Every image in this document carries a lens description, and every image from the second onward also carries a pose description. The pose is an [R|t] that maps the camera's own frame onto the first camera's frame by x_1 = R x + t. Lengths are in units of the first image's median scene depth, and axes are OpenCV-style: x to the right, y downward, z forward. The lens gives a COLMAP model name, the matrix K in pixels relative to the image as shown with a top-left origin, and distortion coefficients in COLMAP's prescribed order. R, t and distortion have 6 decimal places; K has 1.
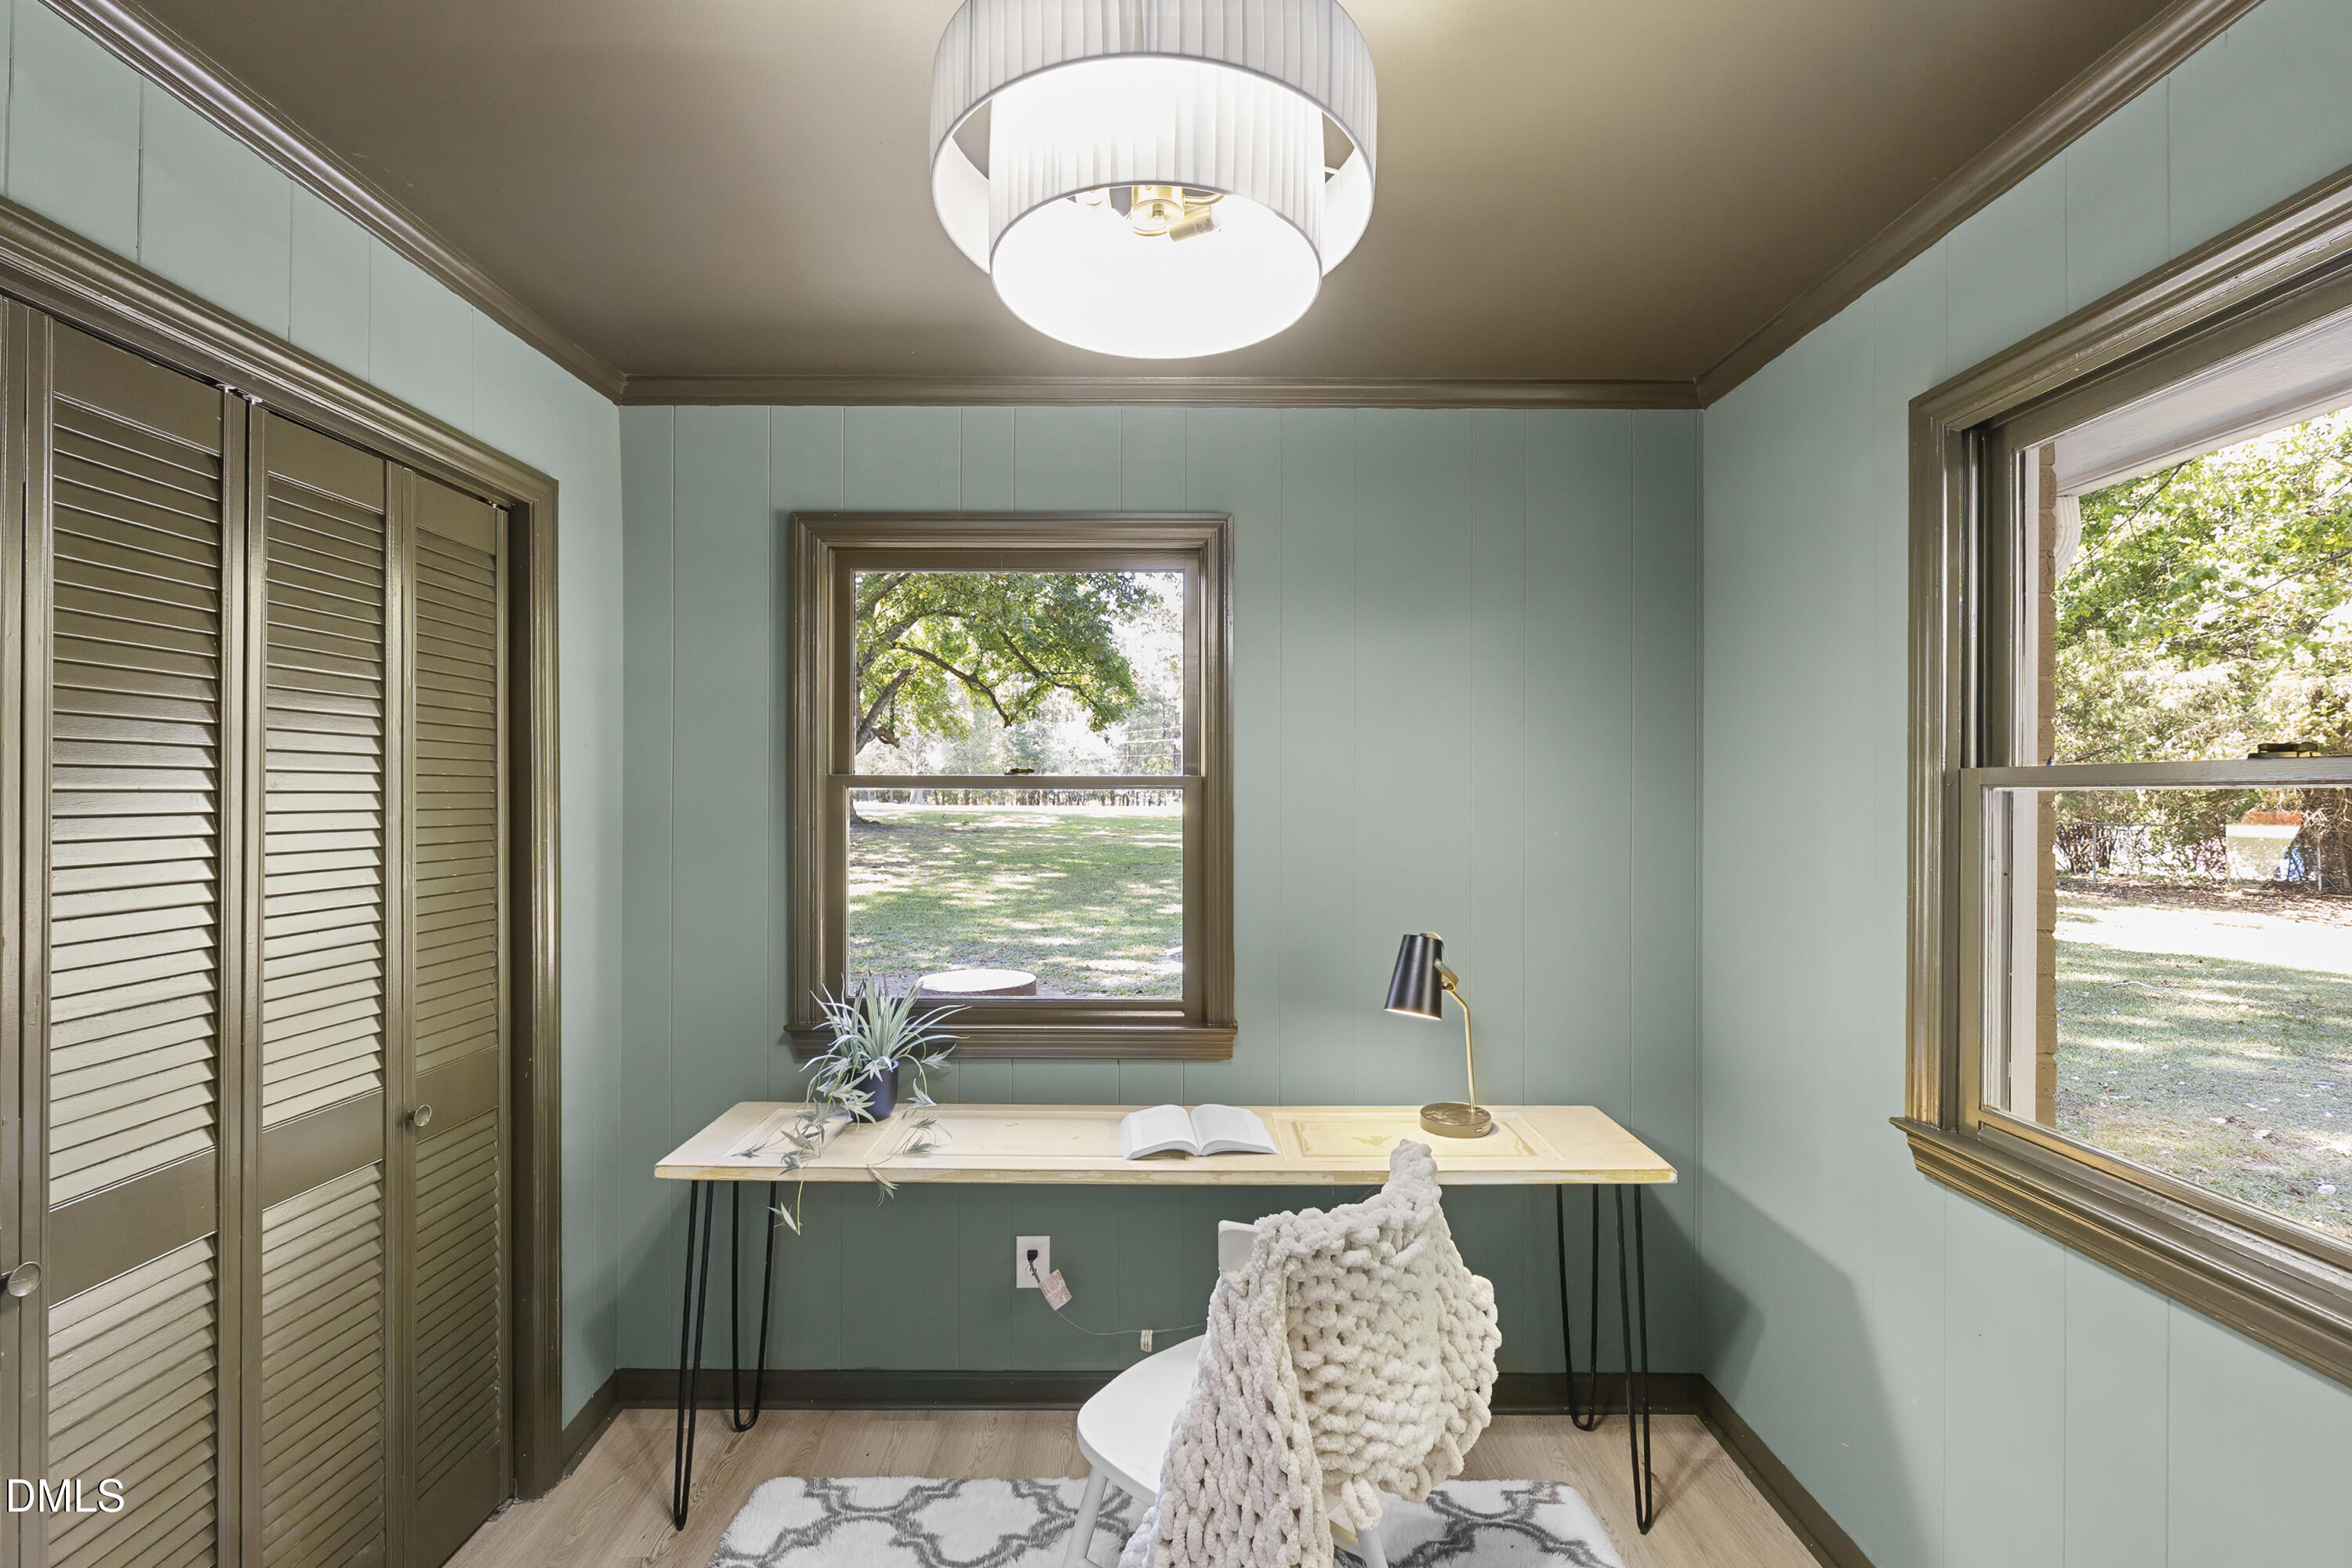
lens RADIAL K [[1041.7, 0, 1187.1], [0, 1041.7, 797.5], [0, 0, 1]] dist [-0.005470, 0.000618]
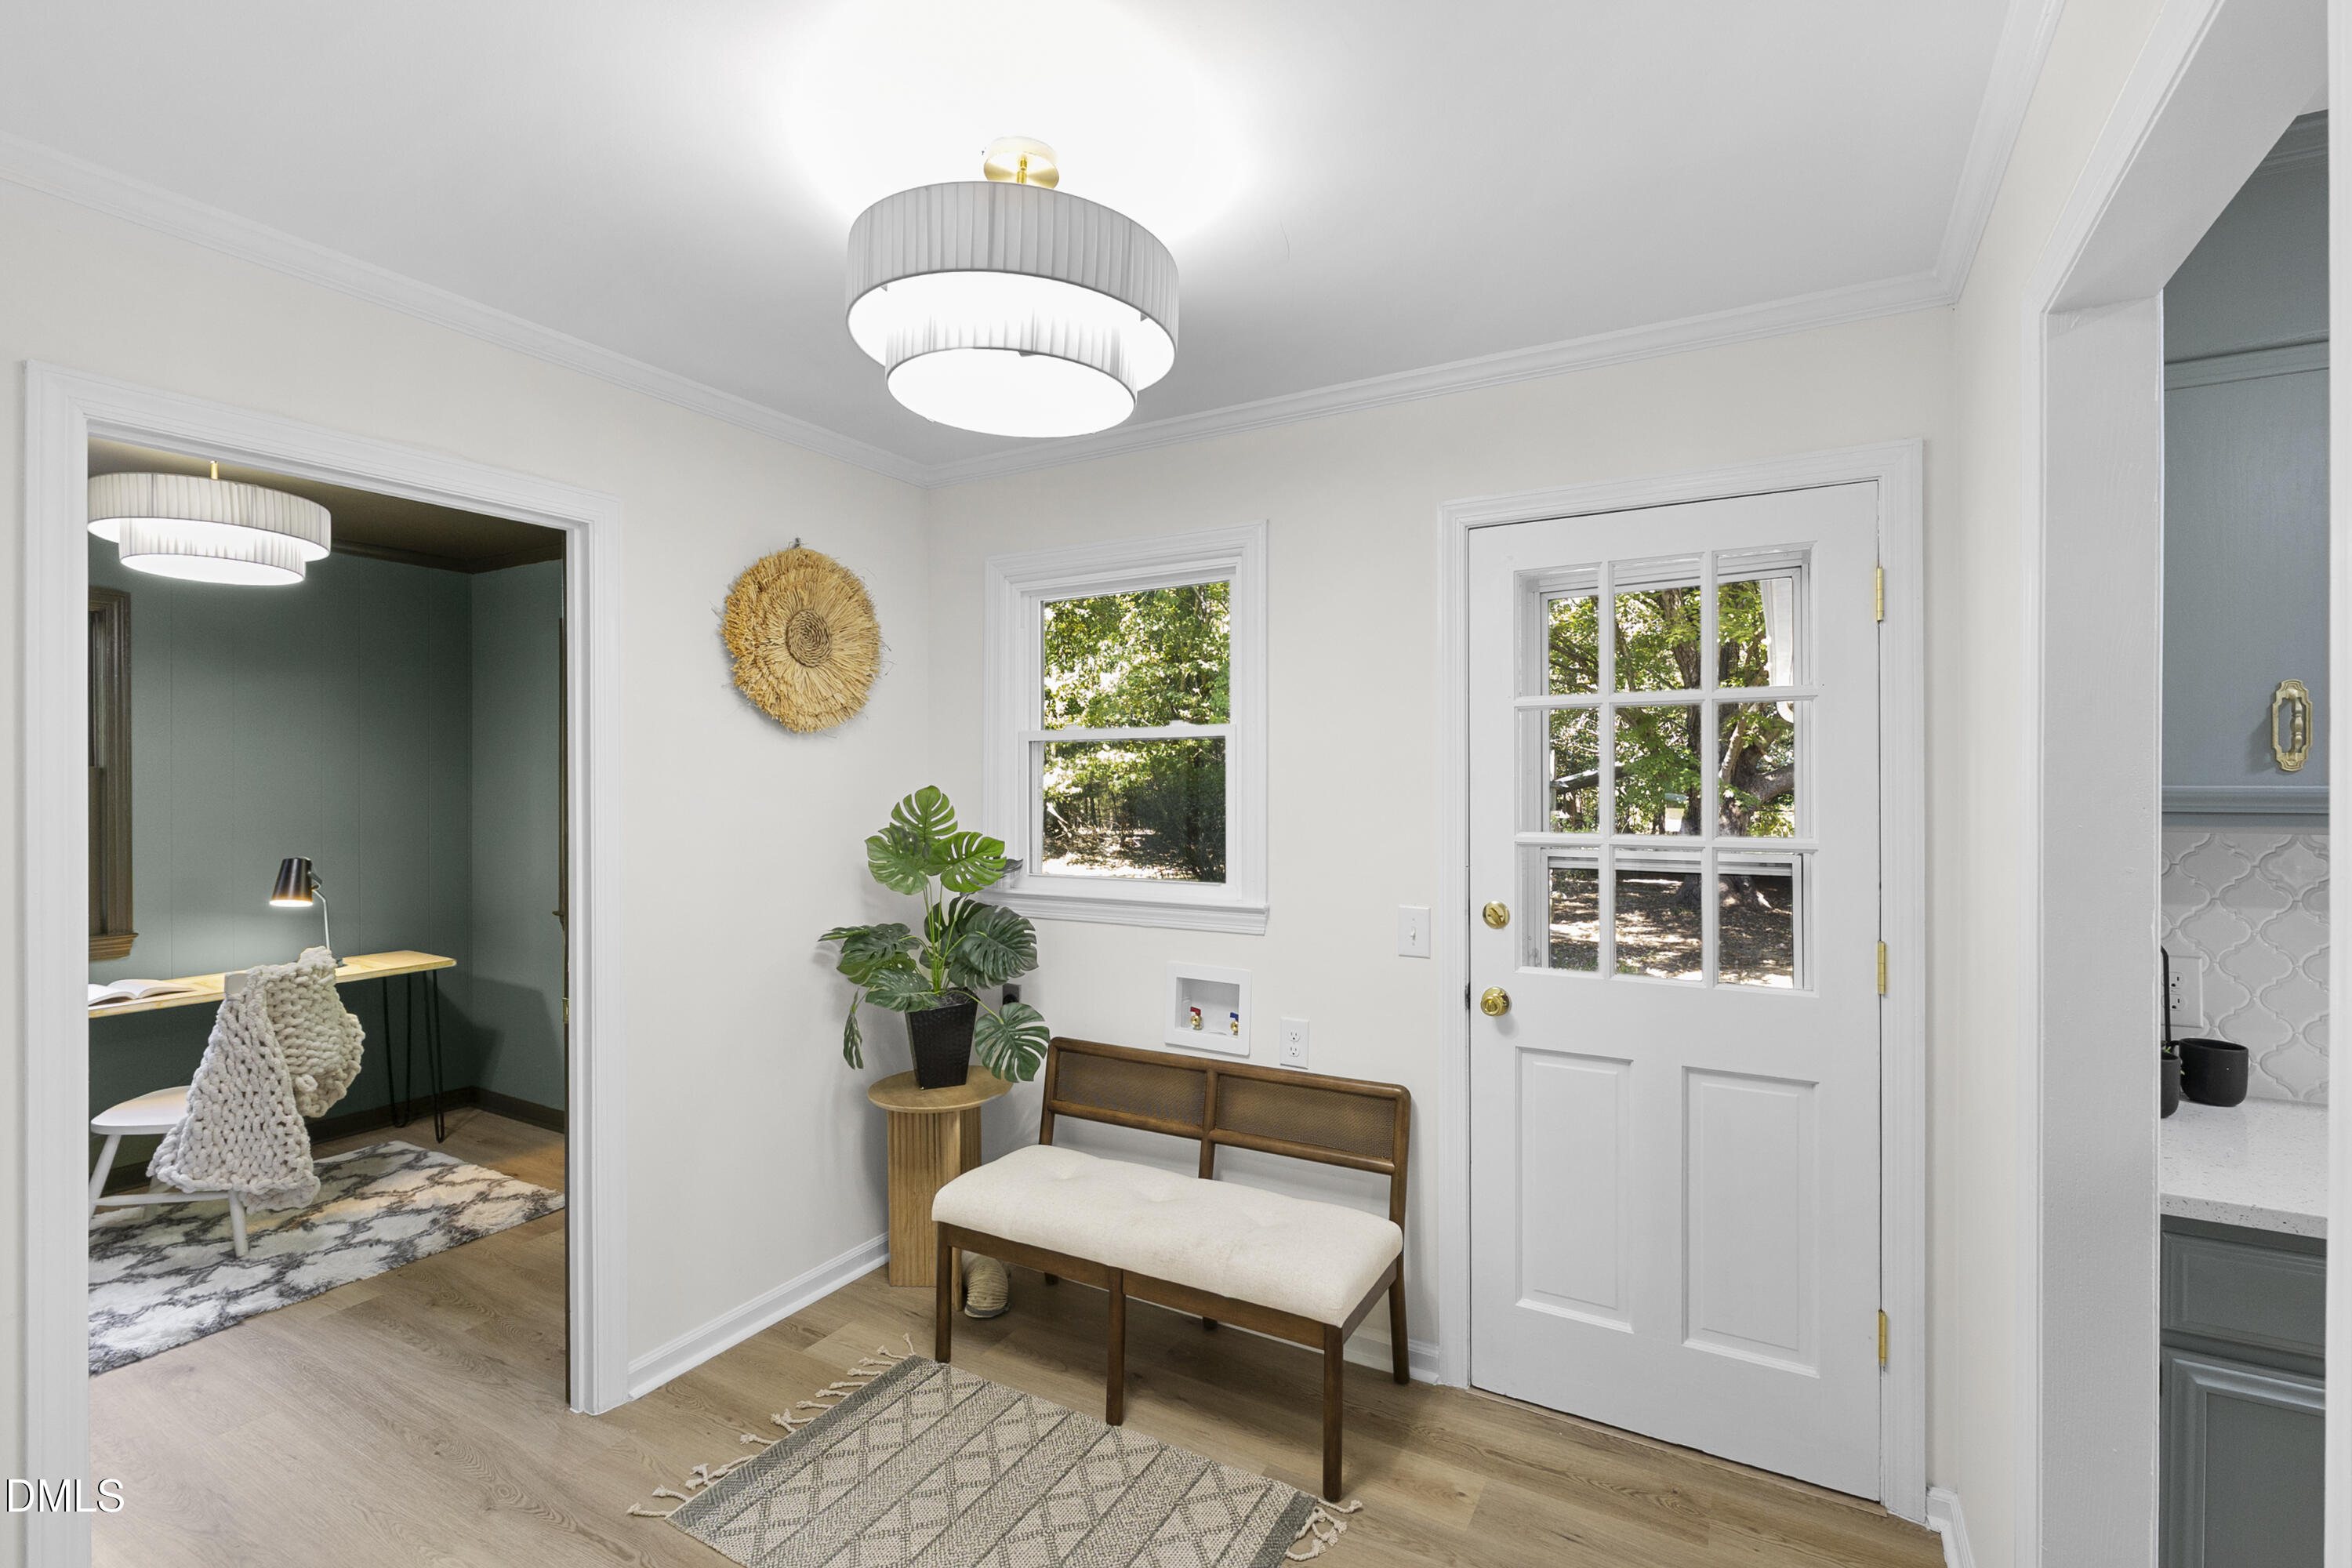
lens RADIAL K [[1041.7, 0, 1159.2], [0, 1041.7, 780.1], [0, 0, 1]] dist [-0.005470, 0.000618]
pose [[0.516991, -0.004127, 0.855981, -0.558156], [0.003148, 0.999991, 0.002920, -0.000388], [-0.855985, 0.001185, 0.517000, -1.233071]]
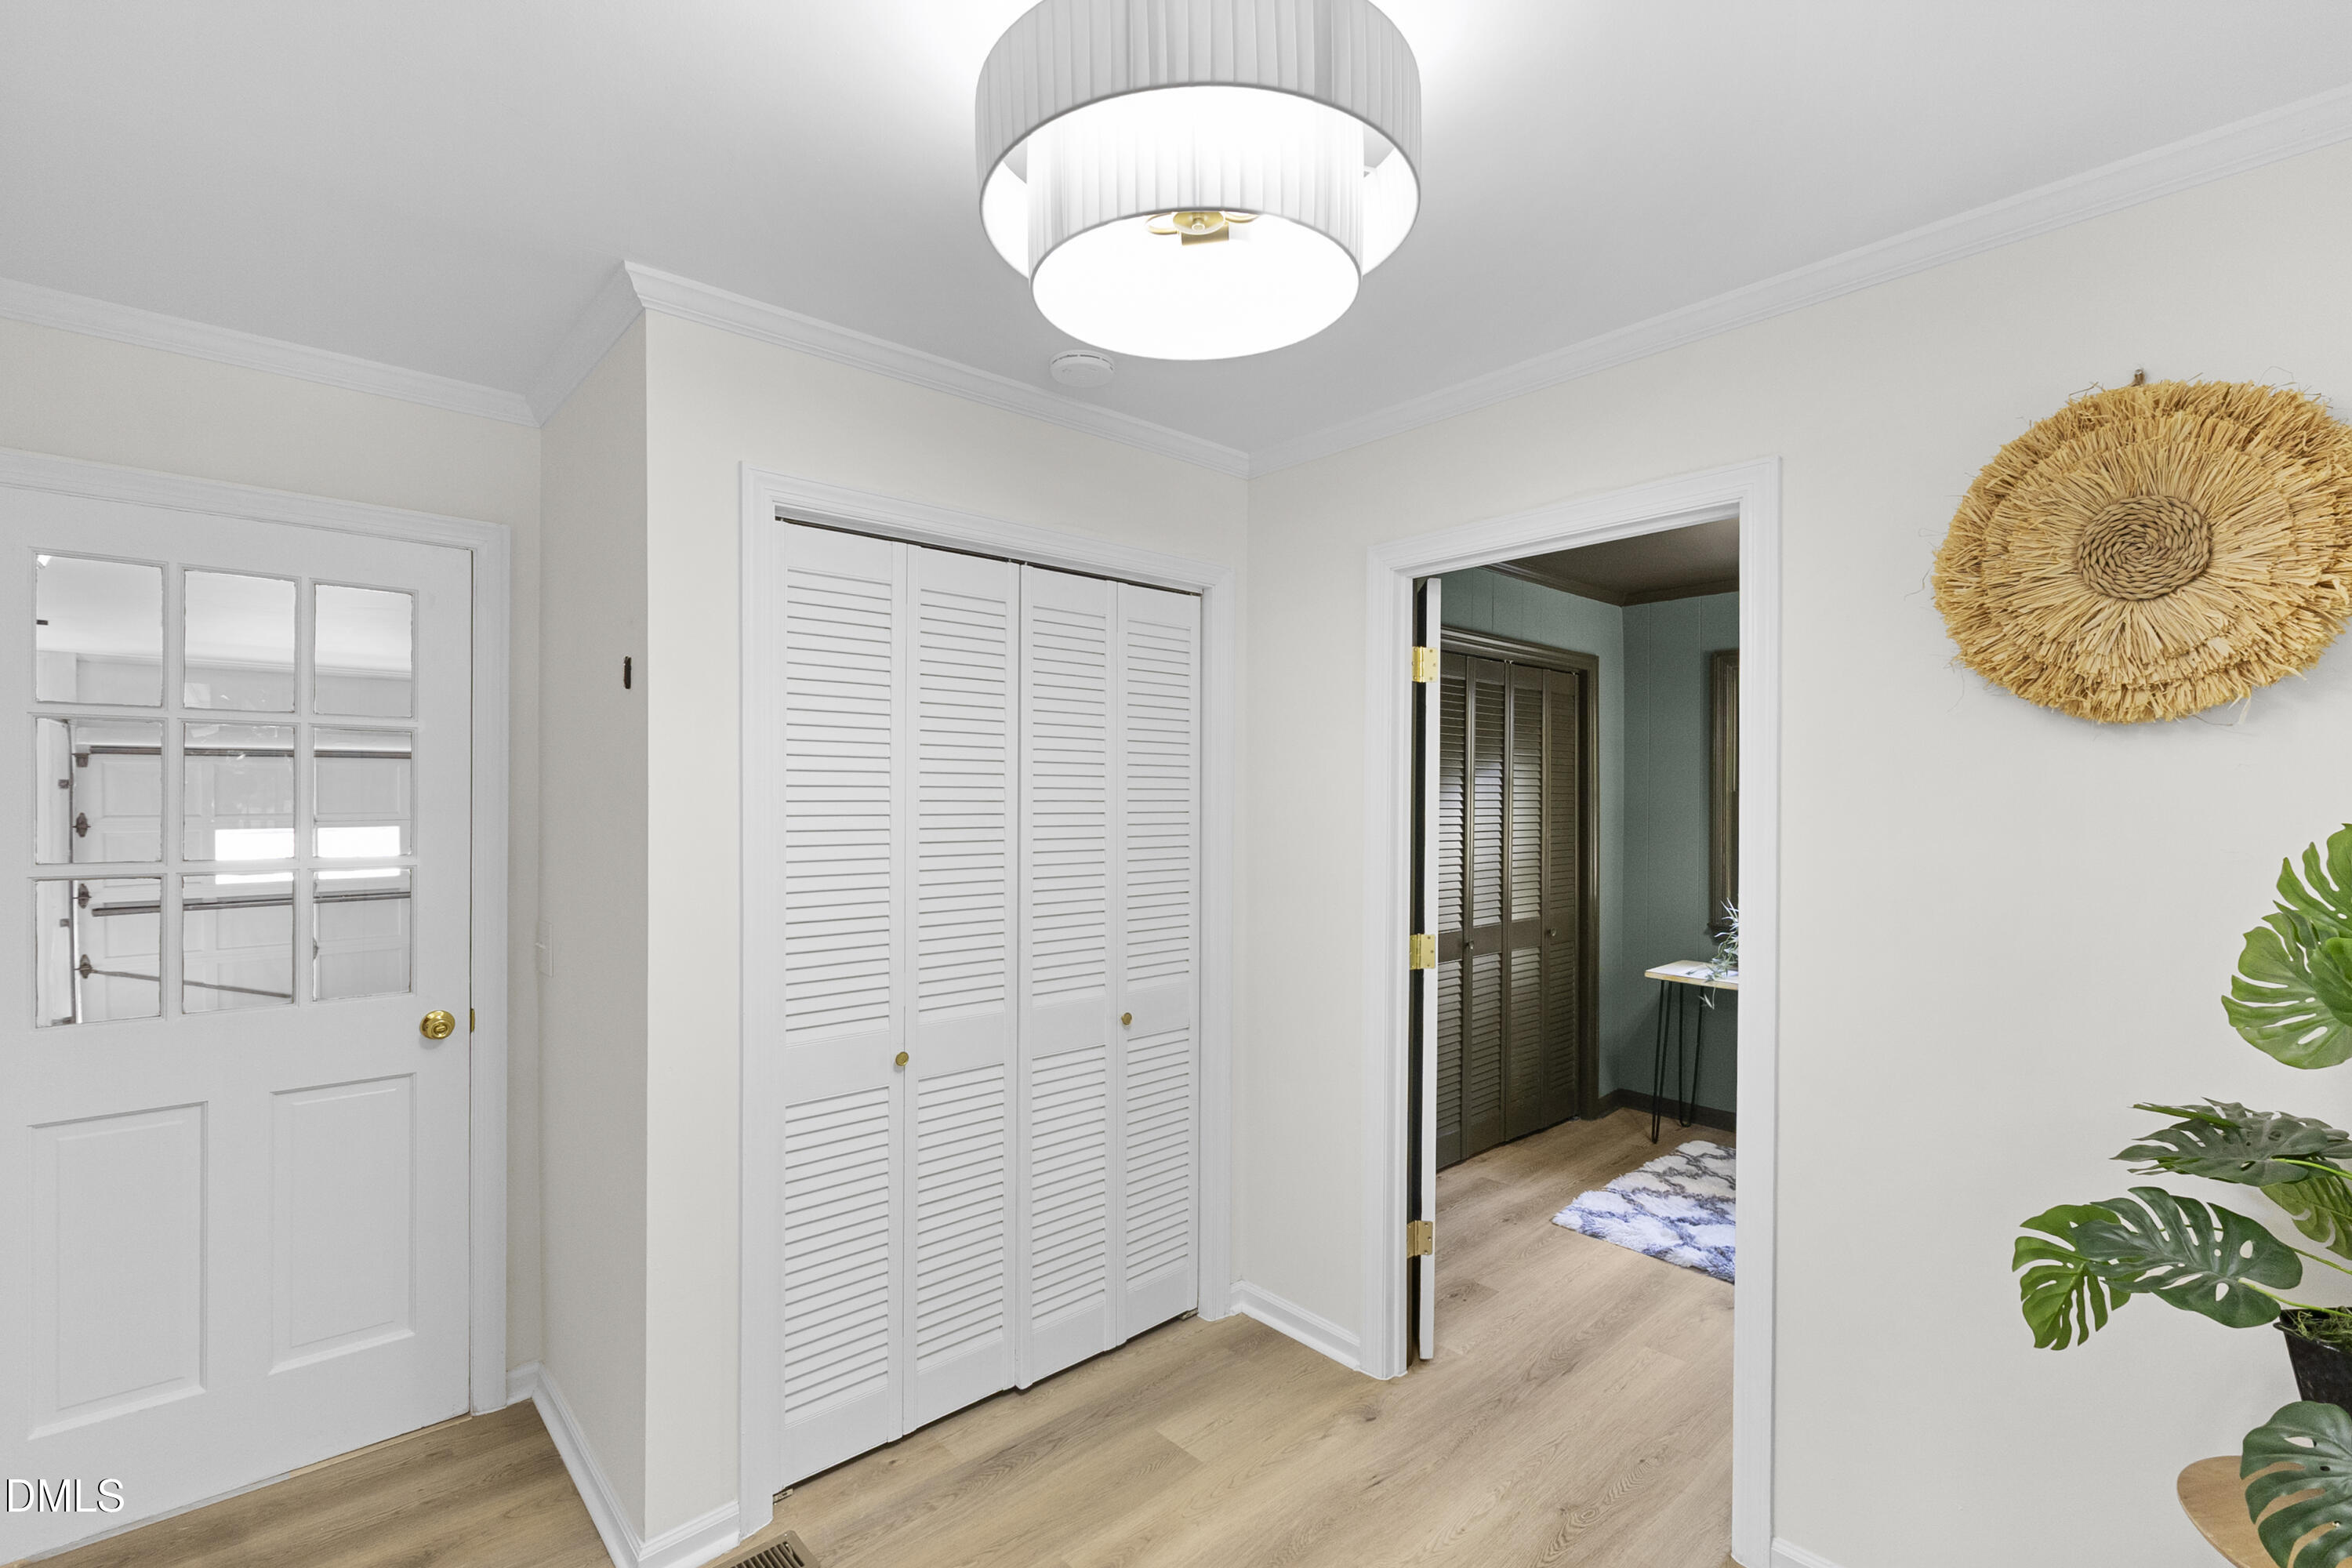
lens RADIAL K [[1041.7, 0, 1189.9], [0, 1041.7, 798.4], [0, 0, 1]] dist [-0.005470, 0.000618]
pose [[0.665968, -0.002000, -0.745978, 0.466443], [0.000470, 0.999997, -0.002261, -0.004019], [0.745981, 0.001155, 0.665967, -1.129546]]
